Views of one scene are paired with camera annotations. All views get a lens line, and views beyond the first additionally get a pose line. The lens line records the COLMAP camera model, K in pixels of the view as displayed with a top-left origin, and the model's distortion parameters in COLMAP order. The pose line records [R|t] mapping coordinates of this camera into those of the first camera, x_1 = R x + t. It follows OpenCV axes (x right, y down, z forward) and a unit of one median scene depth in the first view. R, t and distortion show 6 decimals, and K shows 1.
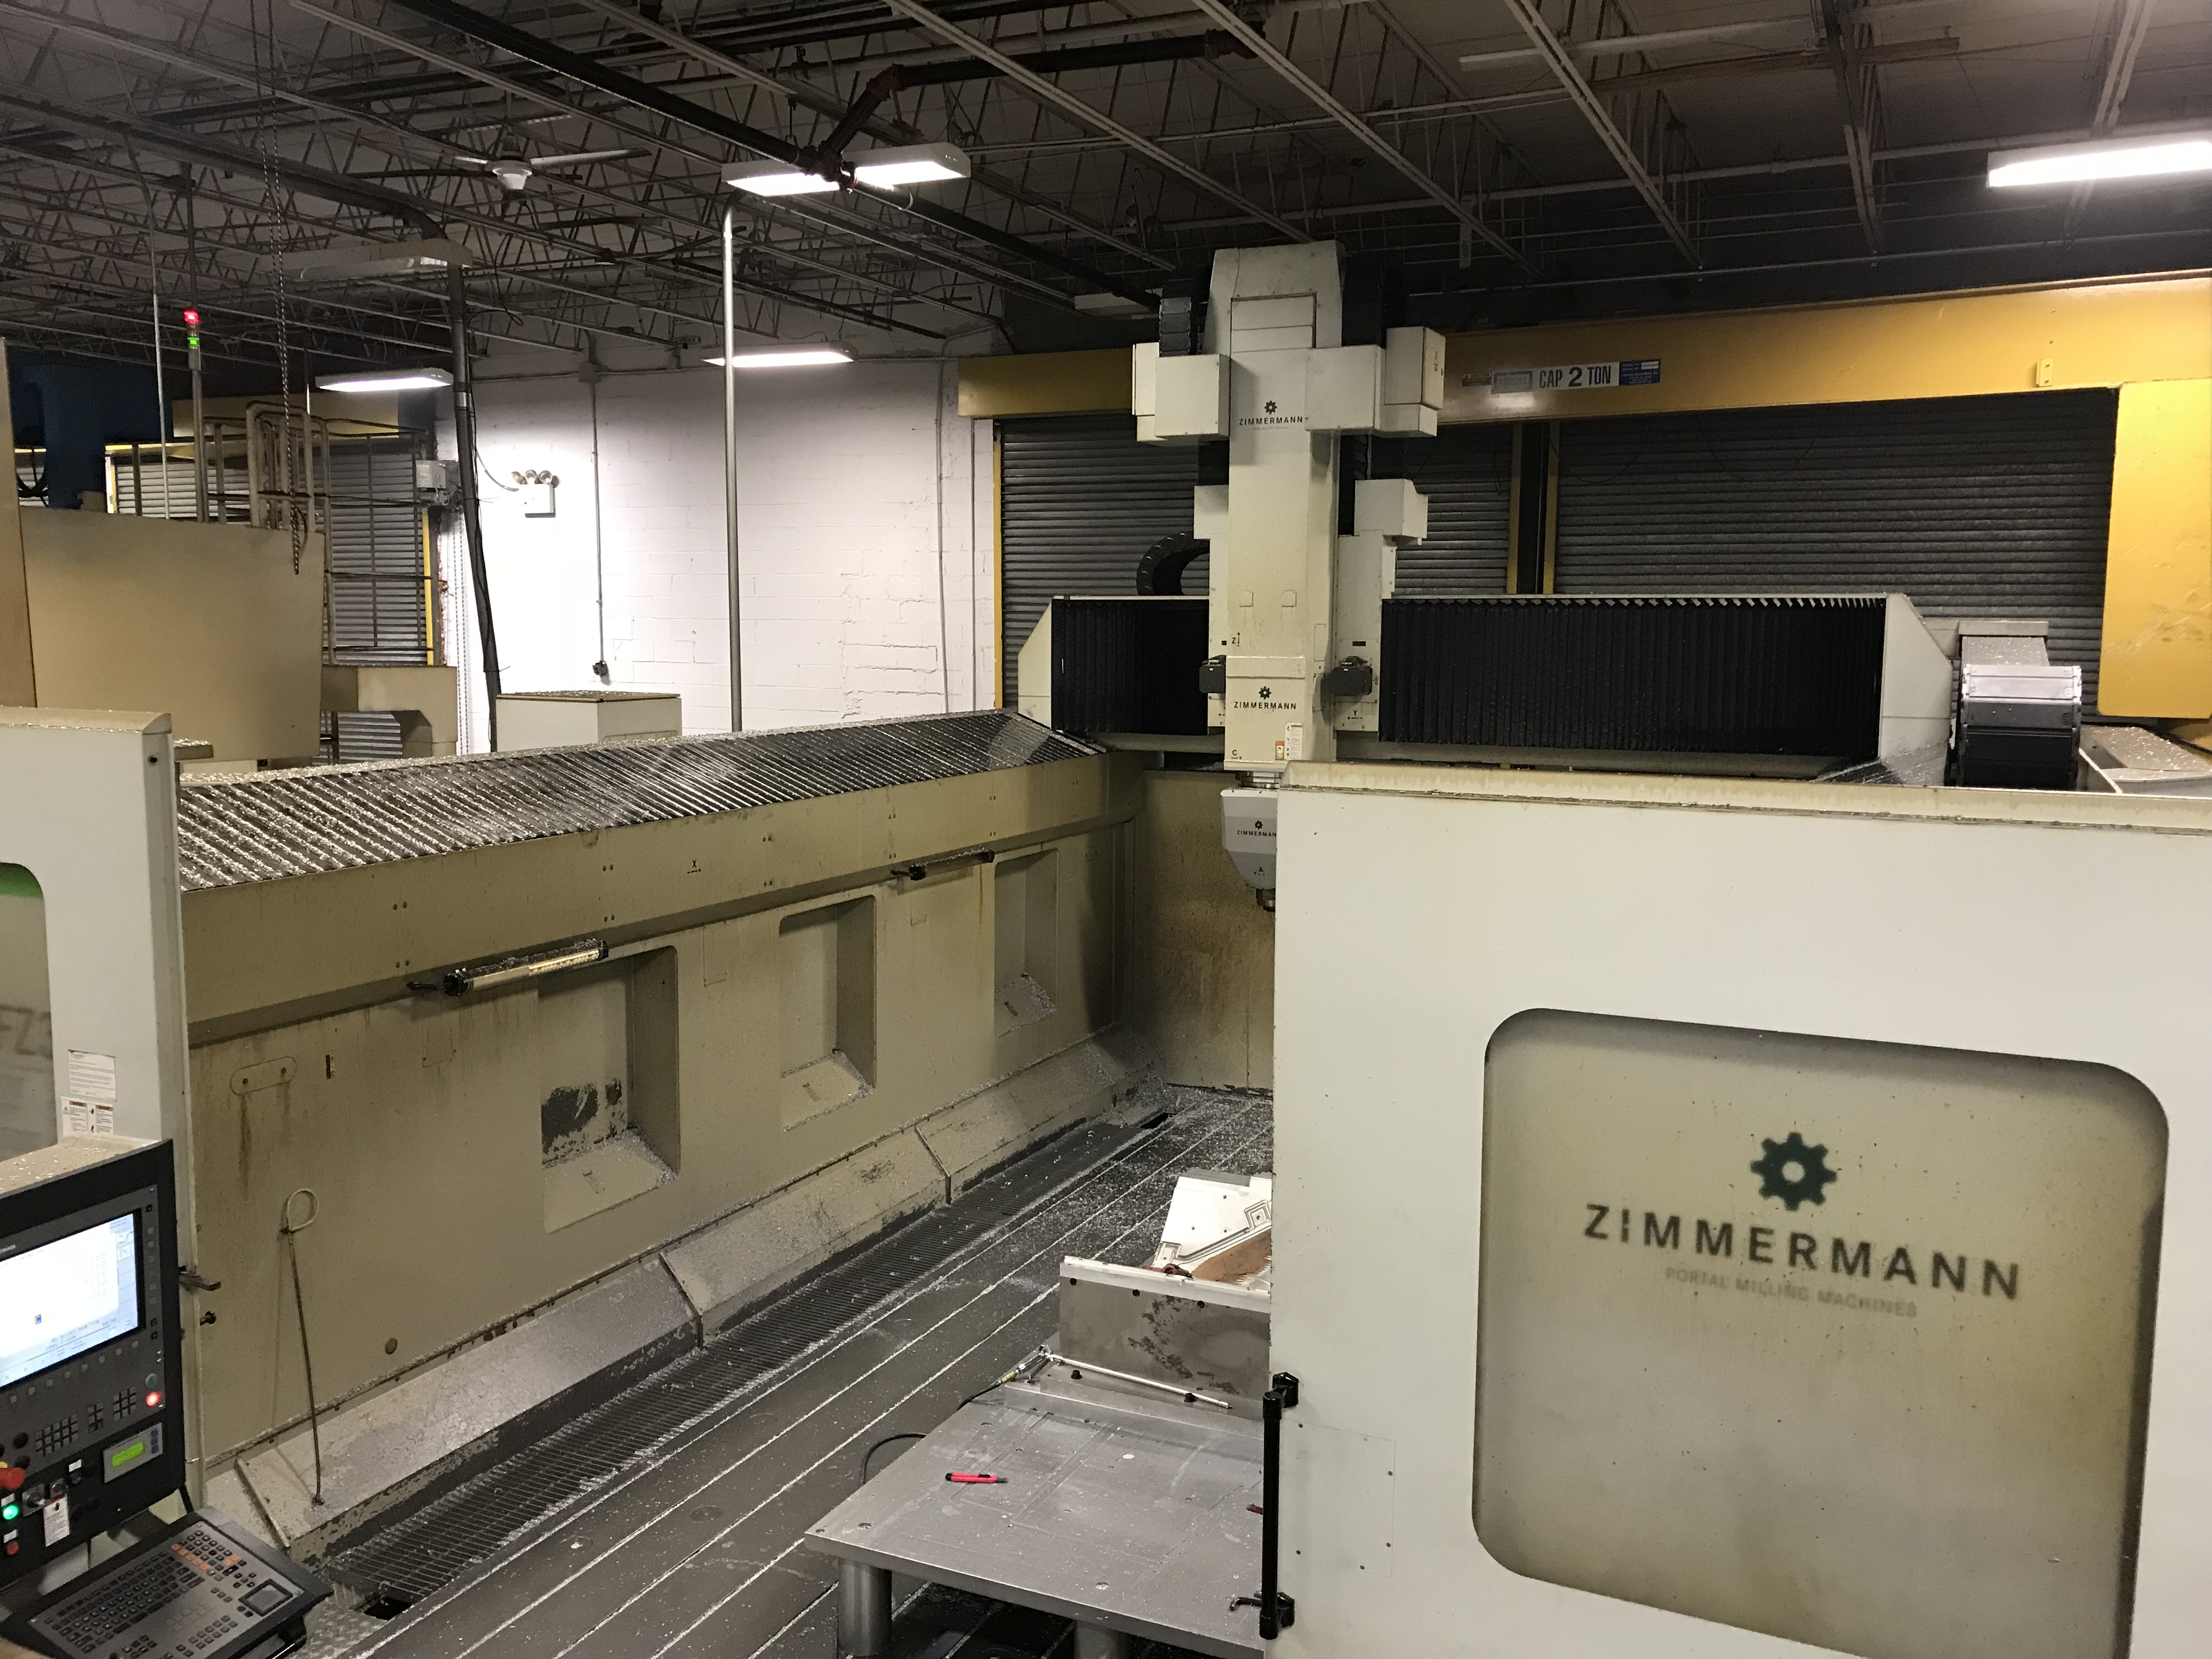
lens RADIAL K [[1810.9, 0, 1104.7], [0, 1810.9, 806.3], [0, 0, 1]] dist [0.144568, -0.530859]
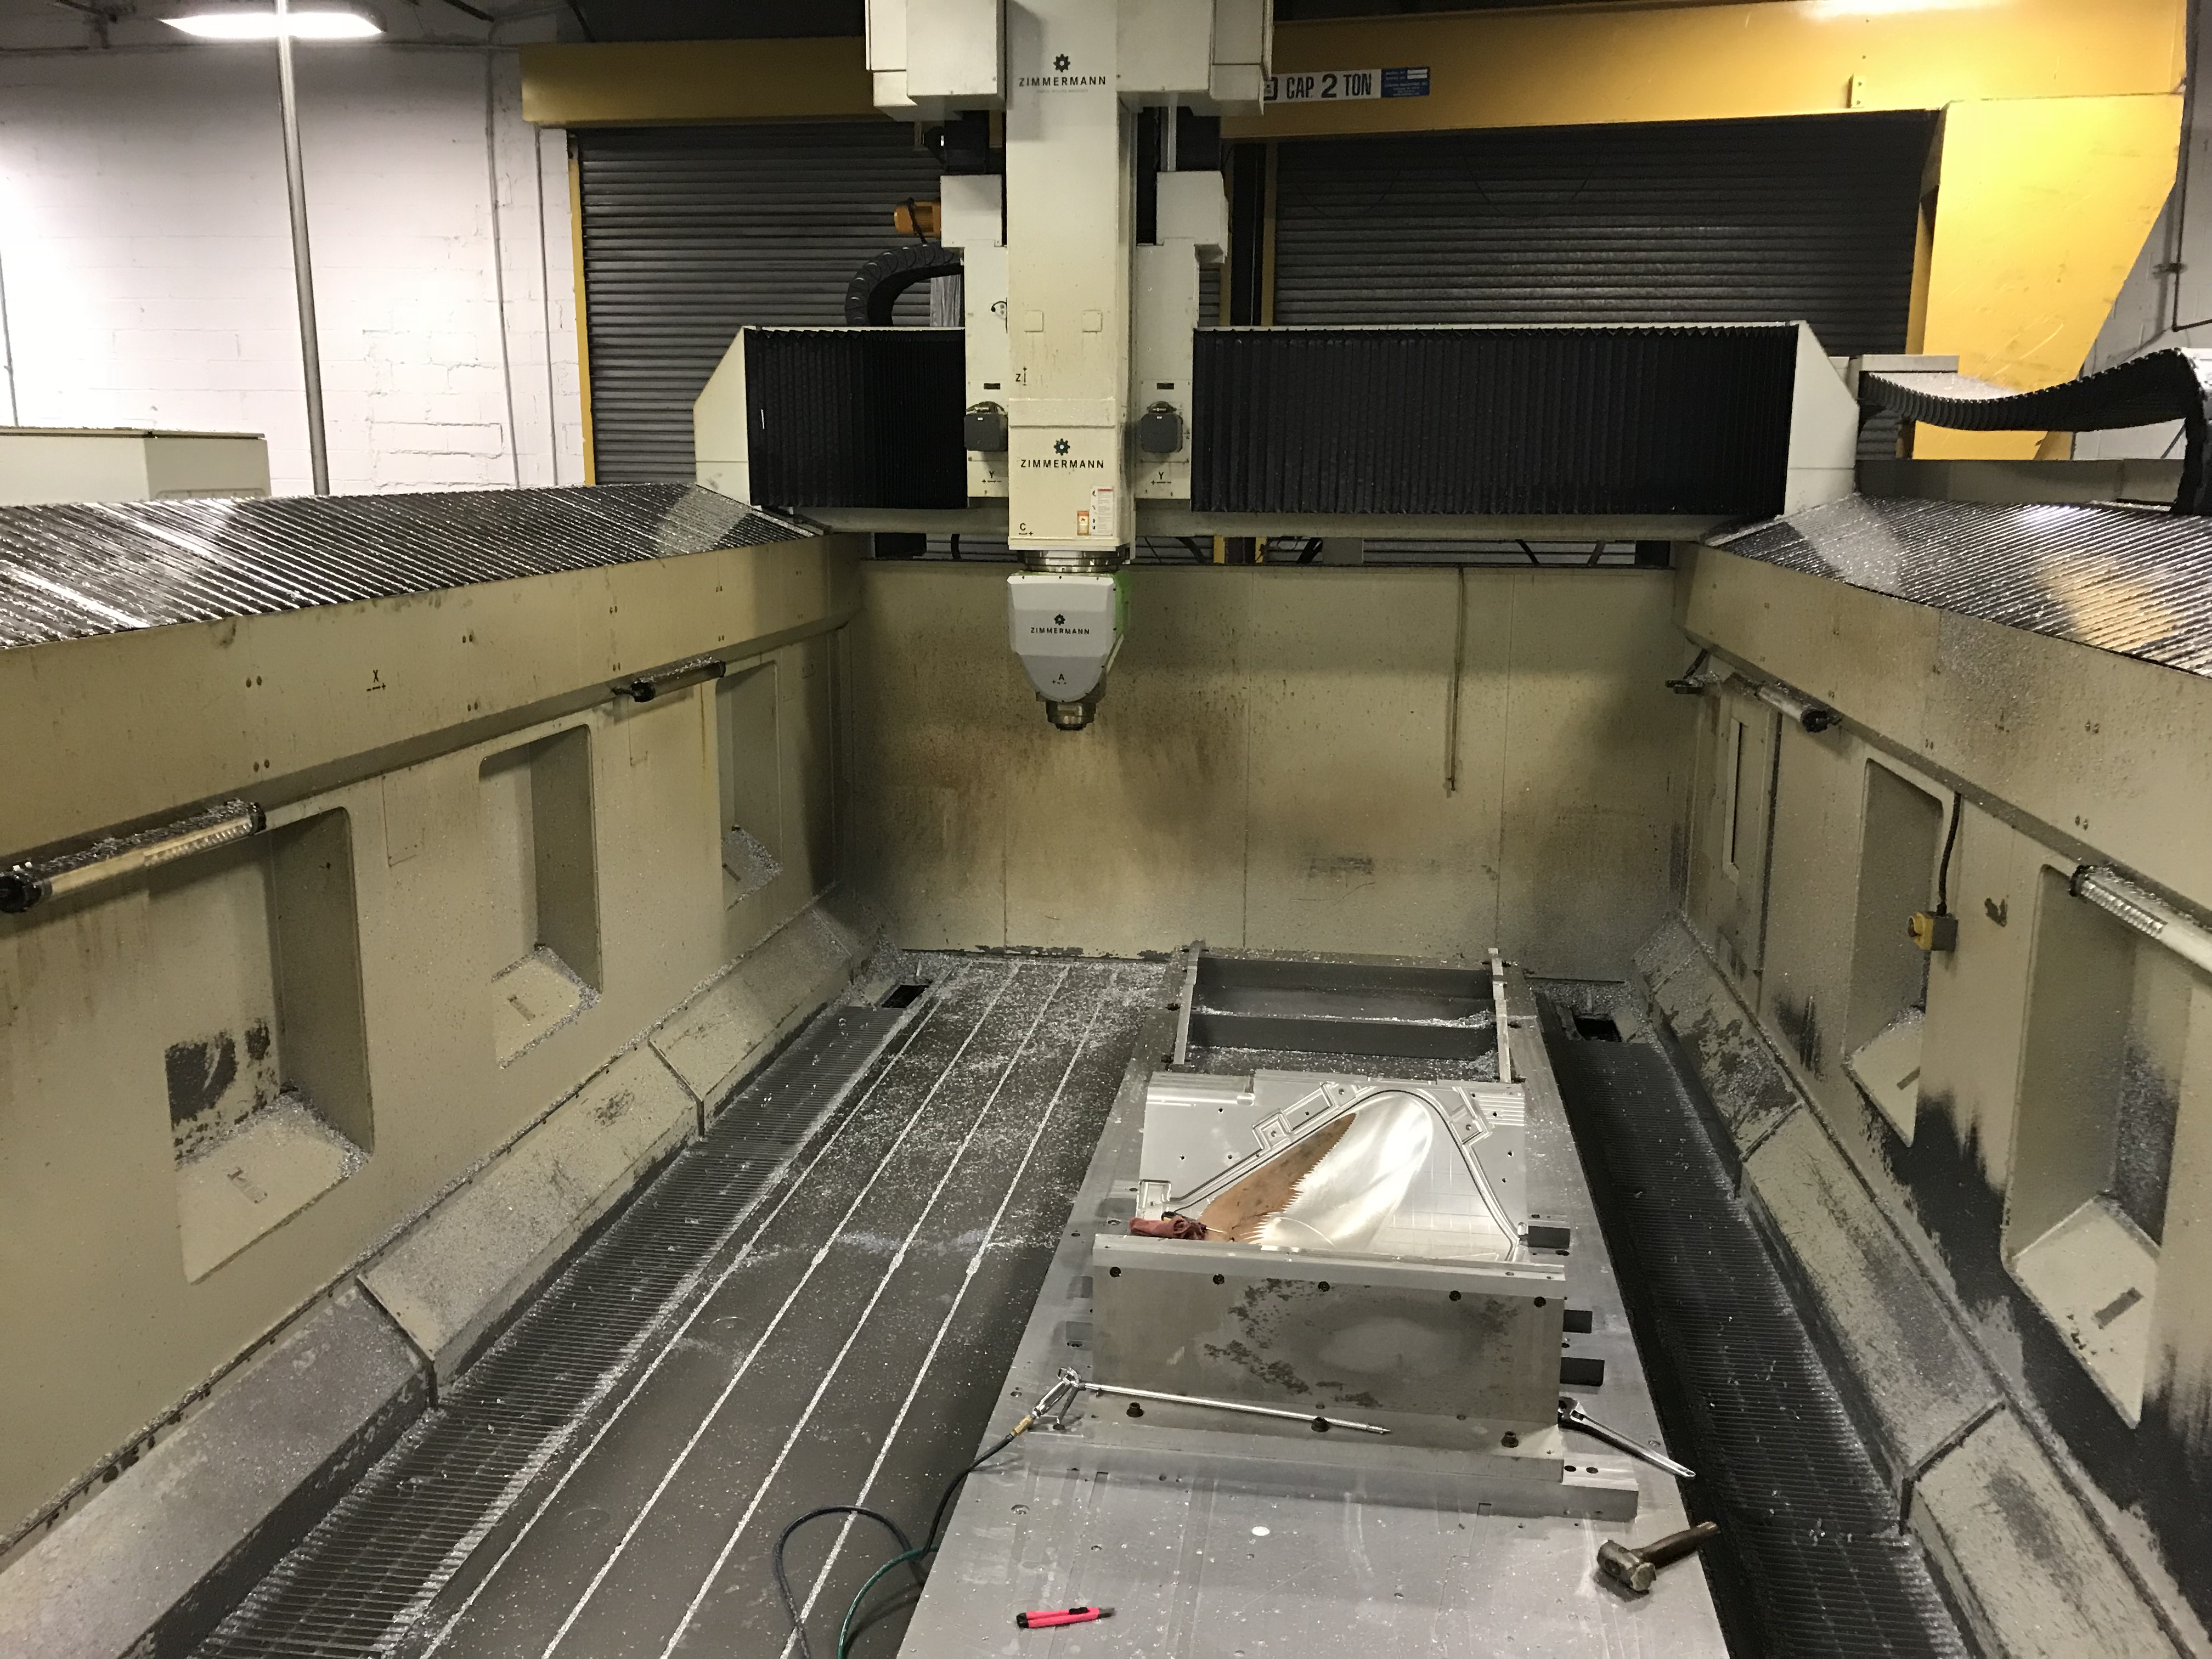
lens RADIAL K [[1817.6, 0, 1106.6], [0, 1817.6, 818.9], [0, 0, 1]] dist [0.040596, -0.047913]
pose [[0.956781, -0.056636, 0.285240, -0.137705], [0.029279, 0.994629, 0.099276, 0.020921], [-0.289331, -0.086634, 0.953301, 0.263482]]
